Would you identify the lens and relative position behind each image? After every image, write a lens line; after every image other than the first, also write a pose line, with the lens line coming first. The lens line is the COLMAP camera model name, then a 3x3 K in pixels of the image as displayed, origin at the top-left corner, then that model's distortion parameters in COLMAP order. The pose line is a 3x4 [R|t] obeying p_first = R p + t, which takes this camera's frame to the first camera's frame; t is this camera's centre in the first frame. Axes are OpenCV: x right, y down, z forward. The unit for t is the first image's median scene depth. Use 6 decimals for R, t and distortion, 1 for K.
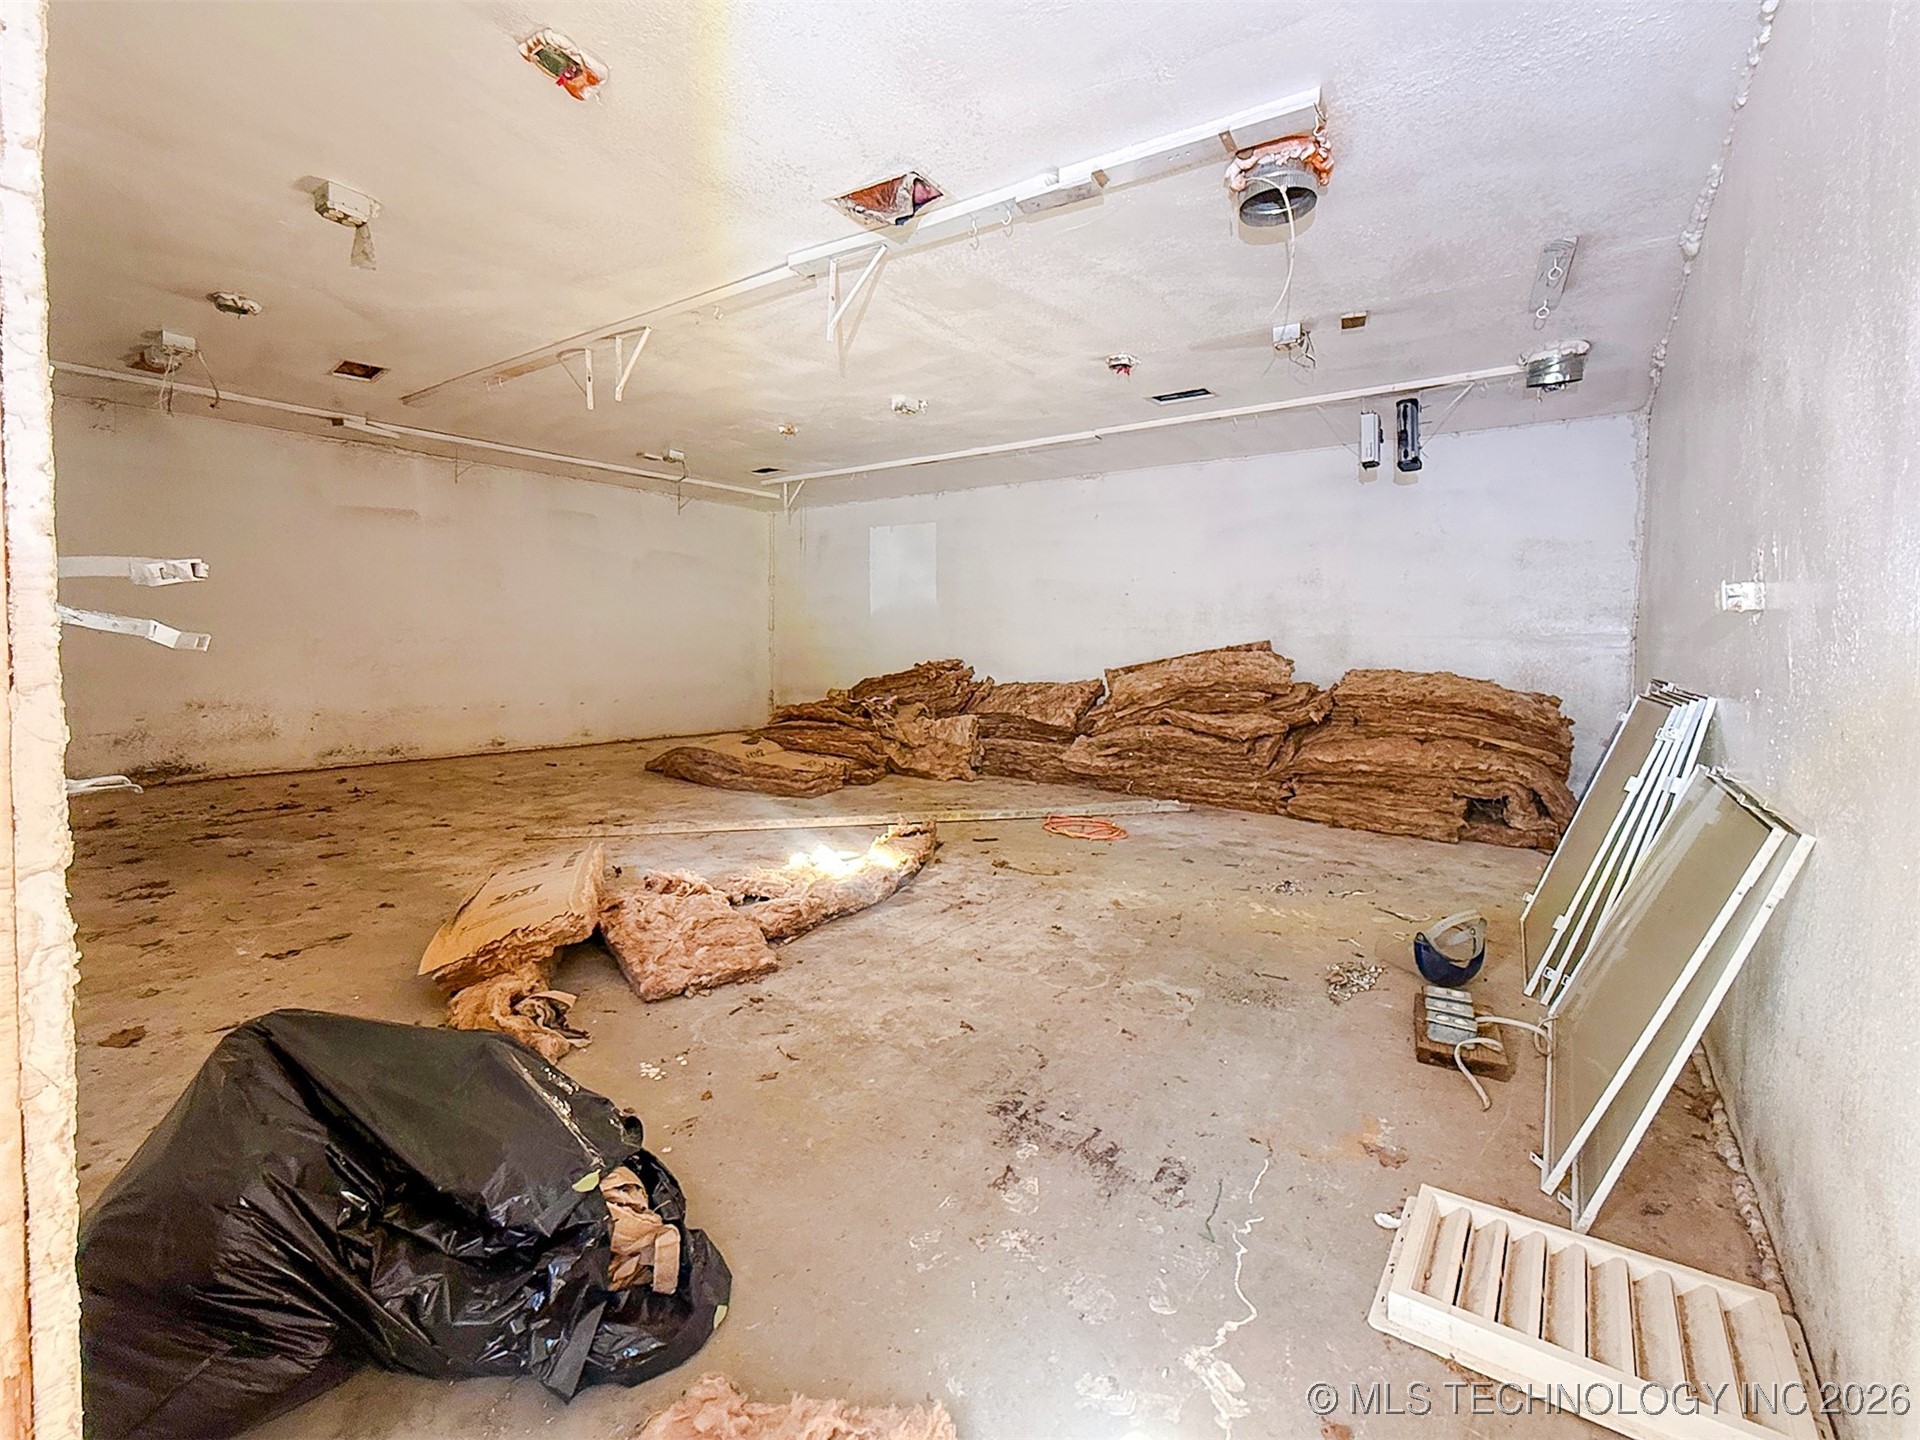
lens RADIAL K [[761.5, 0, 960.5], [0, 761.5, 719.4], [0, 0, 1]] dist [-0.000340, -0.000037]
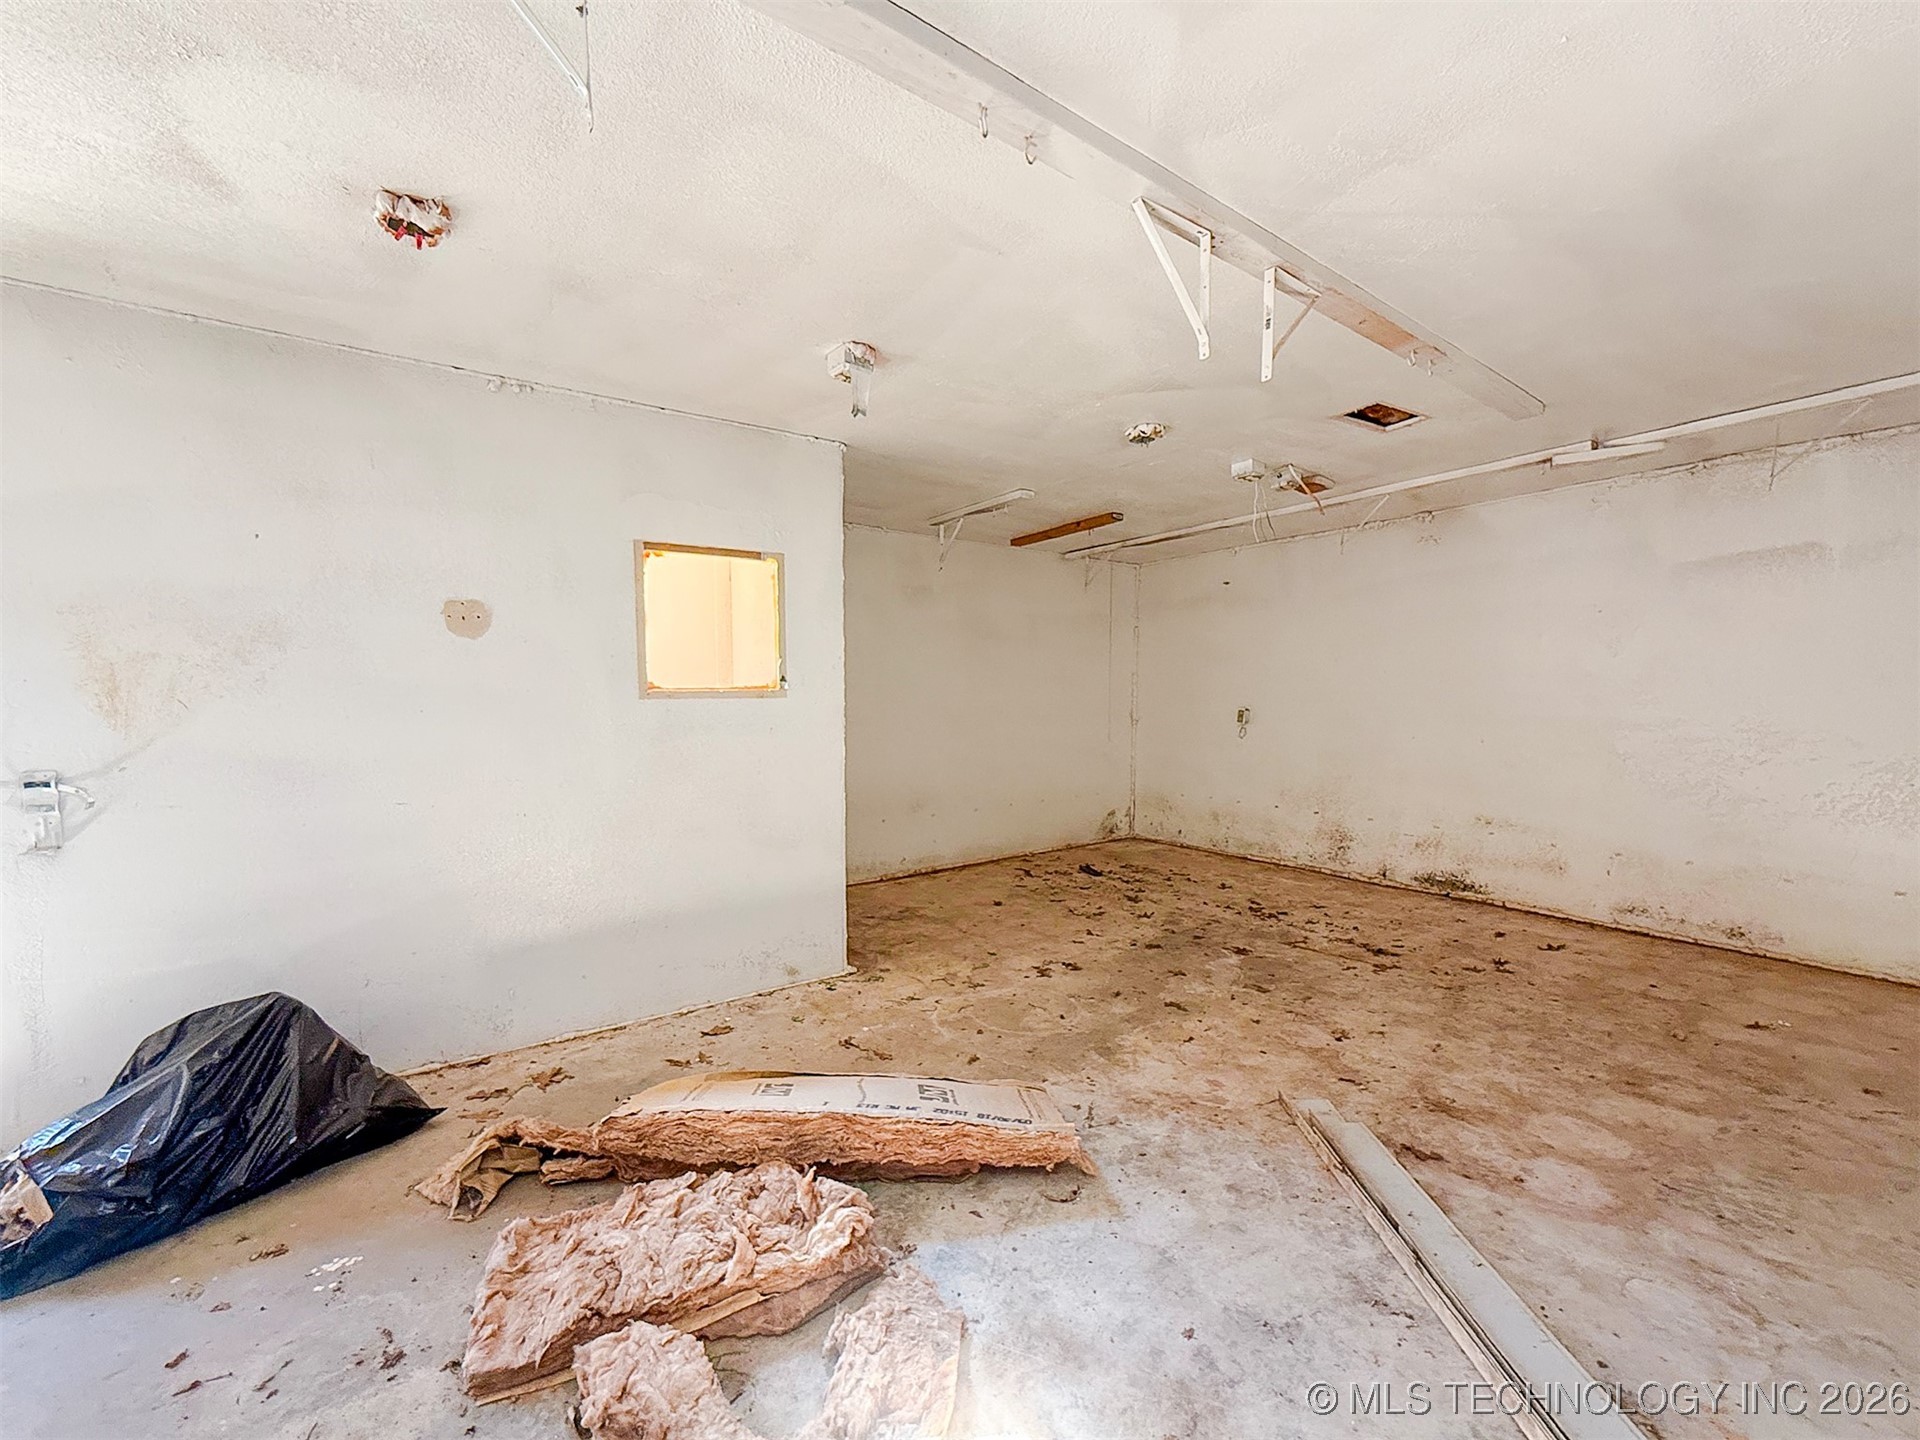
lens RADIAL K [[761.5, 0, 960.0], [0, 761.5, 718.3], [0, 0, 1]] dist [-0.000340, -0.000037]
pose [[-0.280288, -0.009594, -0.959868, 0.043079], [-0.117341, 0.992793, 0.024341, -0.078564], [0.952717, 0.119454, -0.279394, 0.576747]]
